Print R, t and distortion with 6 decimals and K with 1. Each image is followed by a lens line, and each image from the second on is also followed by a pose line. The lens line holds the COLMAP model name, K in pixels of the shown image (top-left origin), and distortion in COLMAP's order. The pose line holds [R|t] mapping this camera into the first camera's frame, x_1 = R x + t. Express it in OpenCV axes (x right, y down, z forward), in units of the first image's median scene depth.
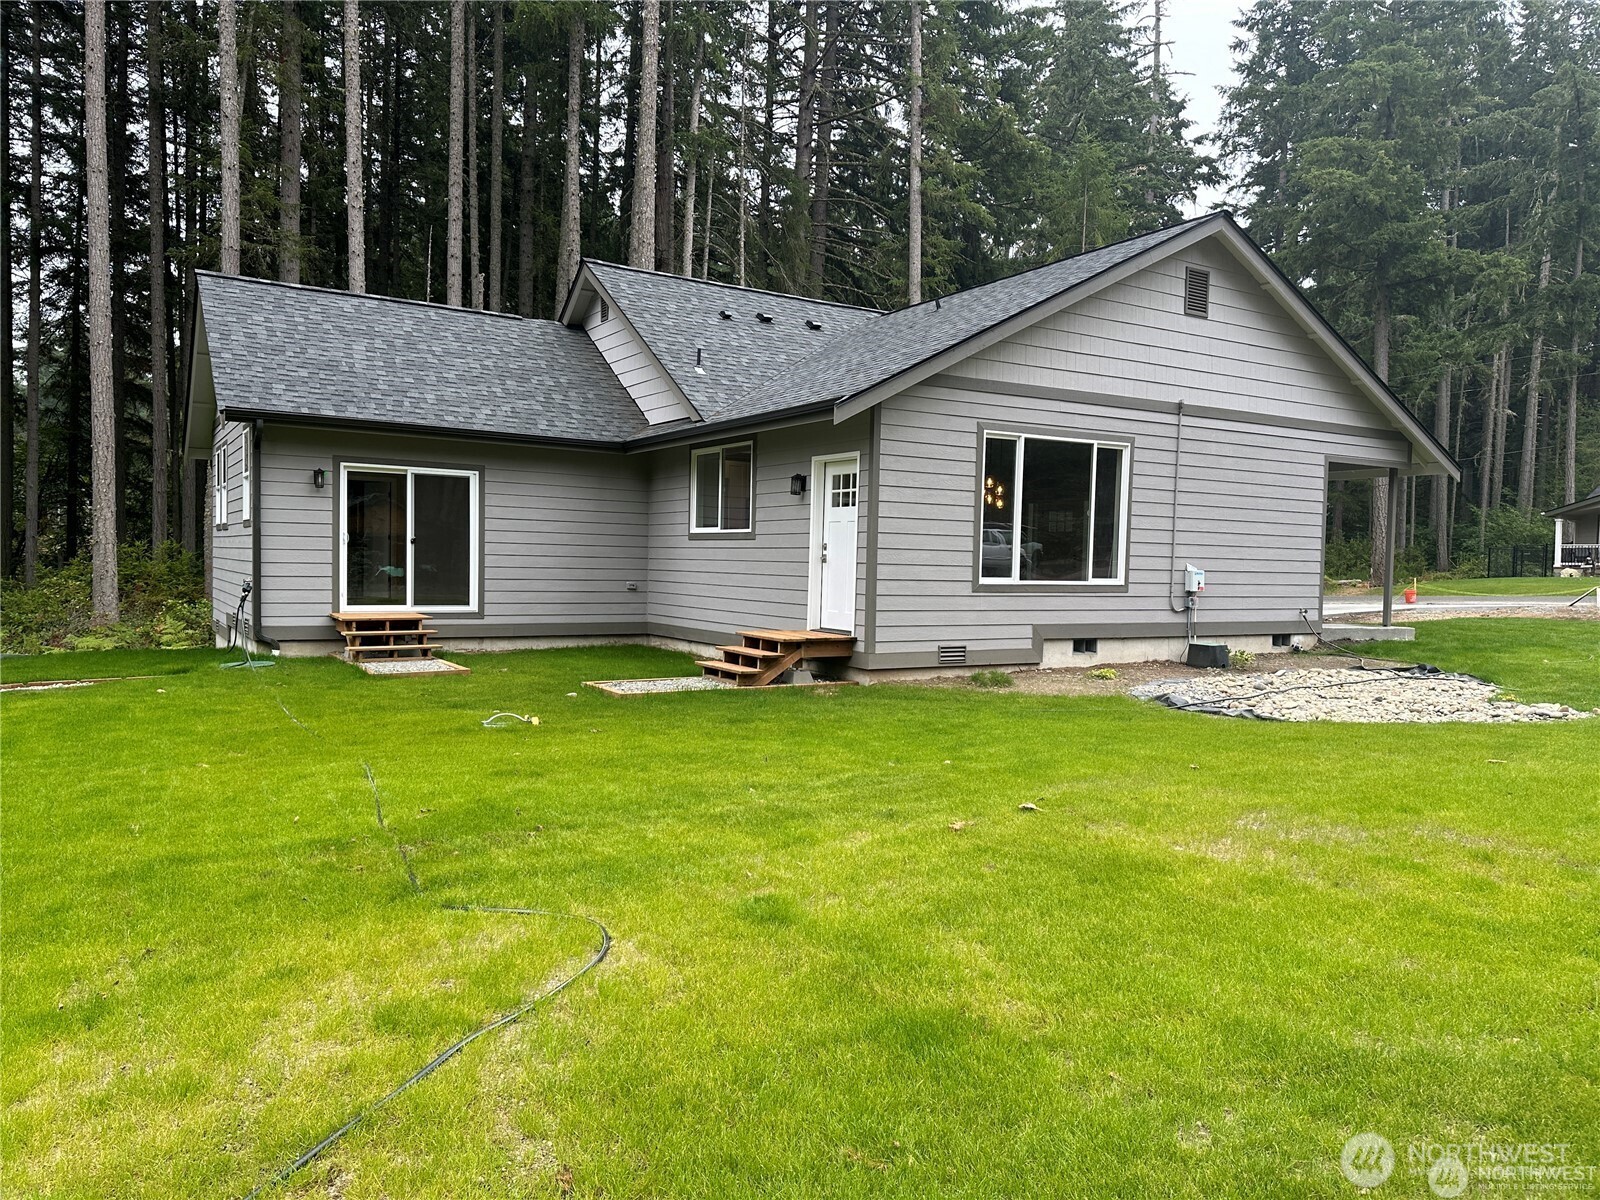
lens RADIAL K [[1141.6, 0, 863.2], [0, 1141.6, 602.5], [0, 0, 1]] dist [0.032817, -0.002277]
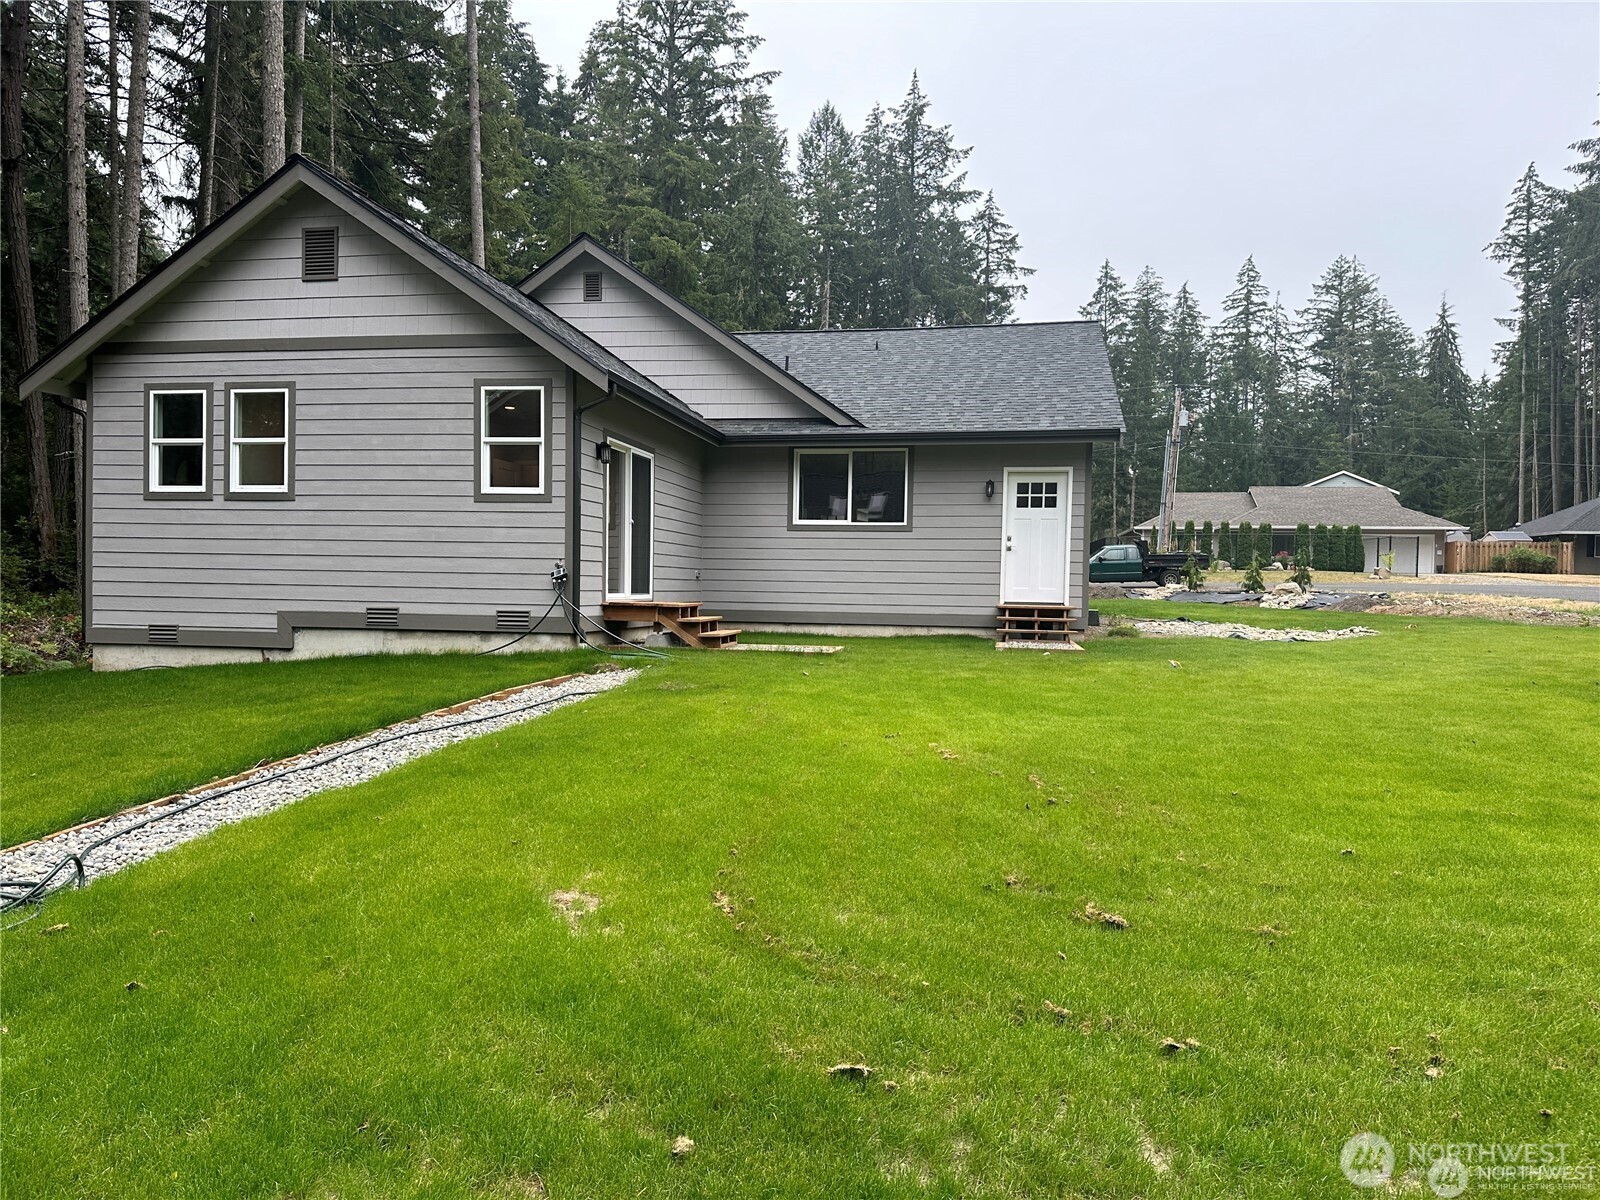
lens RADIAL K [[1118.9, 0, 800.0], [0, 1118.9, 600.0], [0, 0, 1]] dist [0.063011, -0.072173]
pose [[0.683847, -0.019862, 0.729355, -0.958119], [0.026522, 0.999645, 0.002355, 0.009207], [-0.729143, 0.017734, 0.684131, 0.273844]]
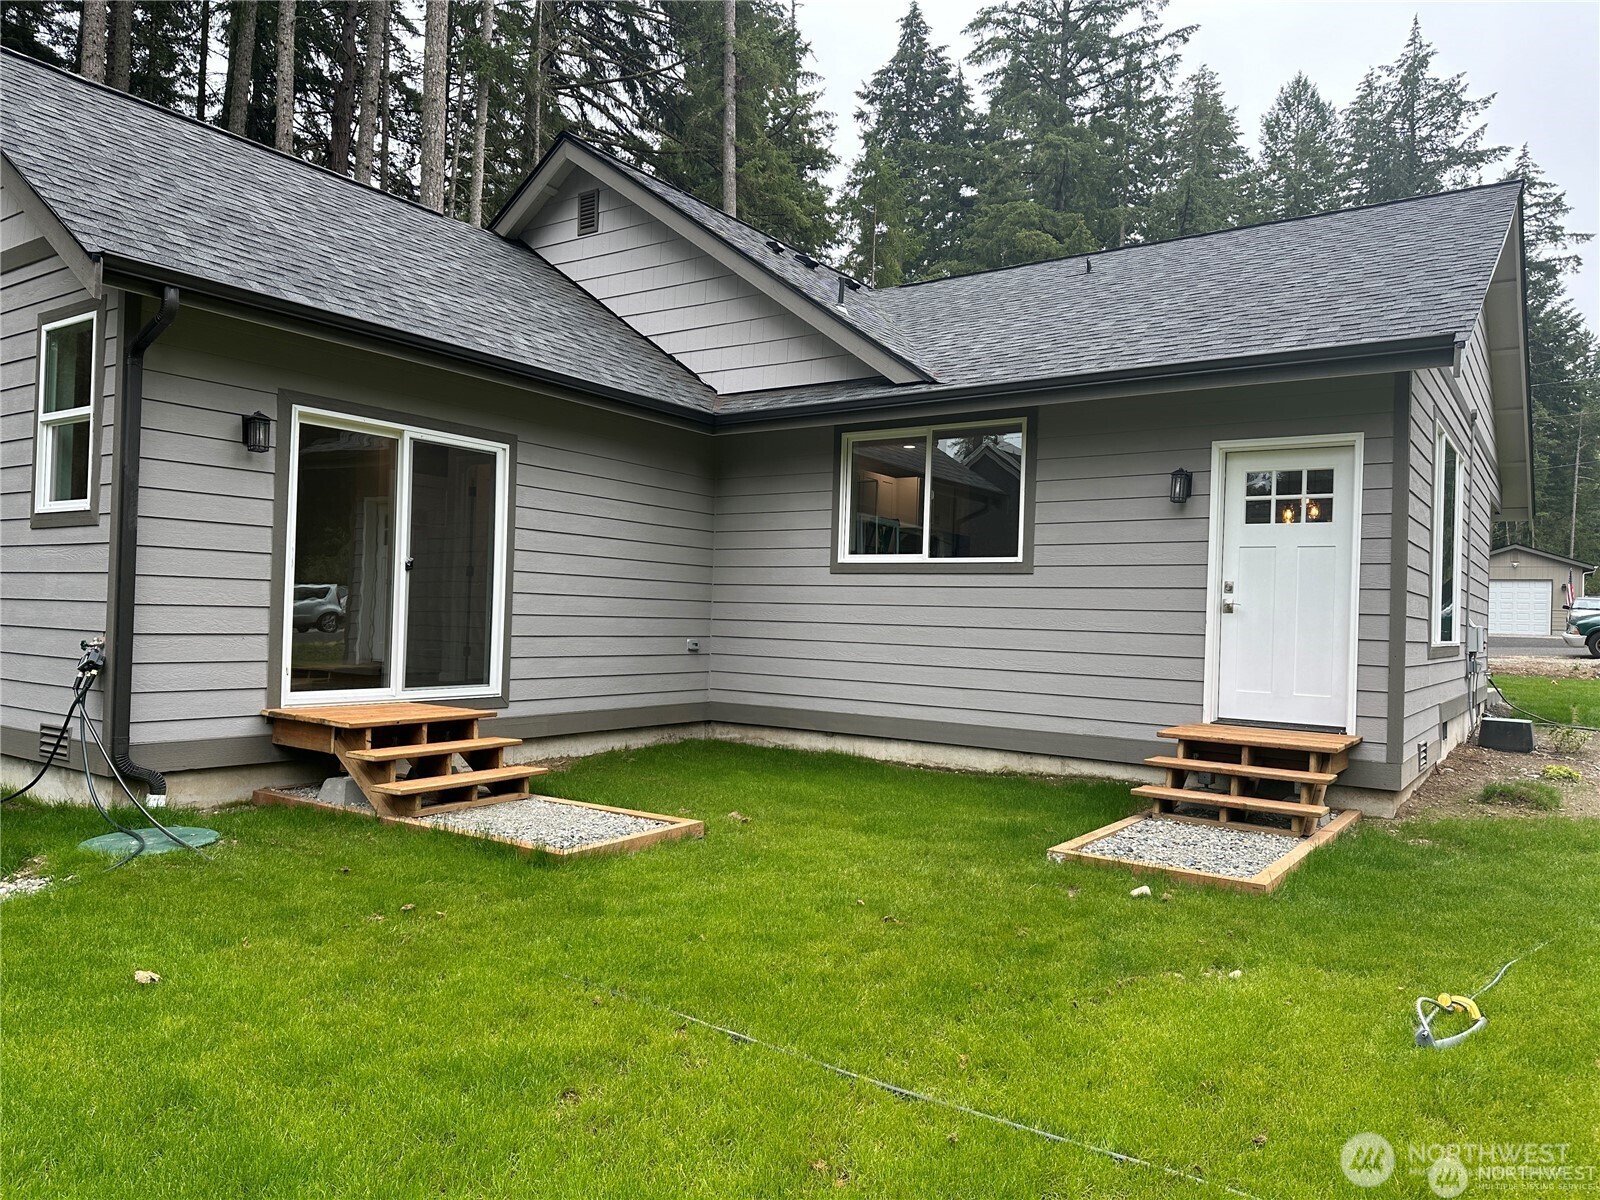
lens RADIAL K [[1098.4, 0, 800.0], [0, 1098.4, 600.0], [0, 0, 1]] dist [0.054317, -0.065224]
pose [[0.928232, 0.010479, 0.371854, -0.409961], [0.004737, 0.999189, -0.039981, -0.016486], [-0.371971, 0.038873, 0.927430, 0.458249]]
